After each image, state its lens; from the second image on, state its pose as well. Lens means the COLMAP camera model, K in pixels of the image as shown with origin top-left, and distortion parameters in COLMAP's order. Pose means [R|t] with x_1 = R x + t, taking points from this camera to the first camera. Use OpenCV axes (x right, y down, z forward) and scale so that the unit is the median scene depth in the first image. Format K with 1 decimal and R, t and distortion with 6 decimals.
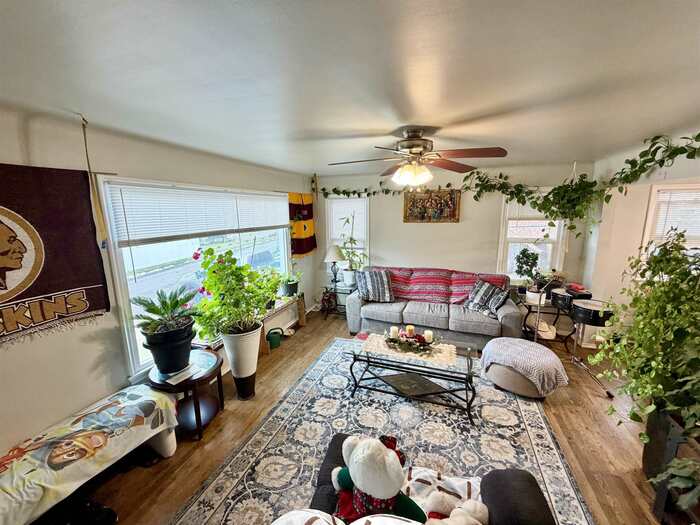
lens RADIAL K [[279.5, 0, 349.0], [0, 279.5, 262.3], [0, 0, 1]] dist [0.001145, 0.000330]
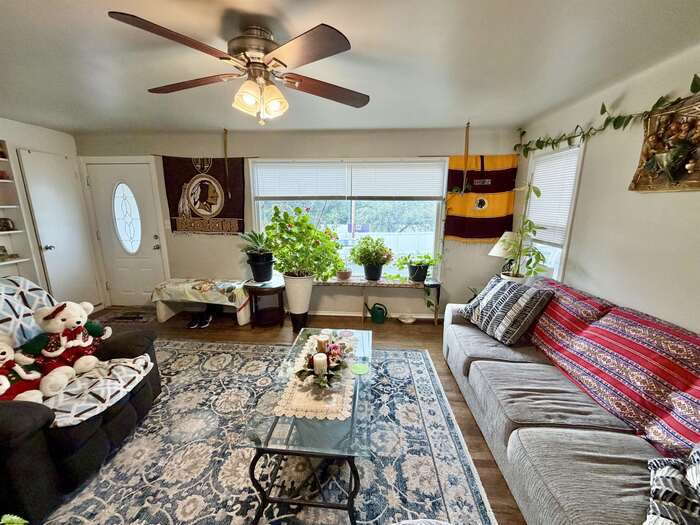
lens RADIAL K [[279.5, 0, 345.6], [0, 279.5, 261.8], [0, 0, 1]] dist [0.001145, 0.000330]
pose [[0.261359, 0.211747, -0.941730, 0.535550], [-0.182218, 0.968922, 0.167290, -0.039653], [0.947886, 0.127878, 0.291821, 0.549217]]
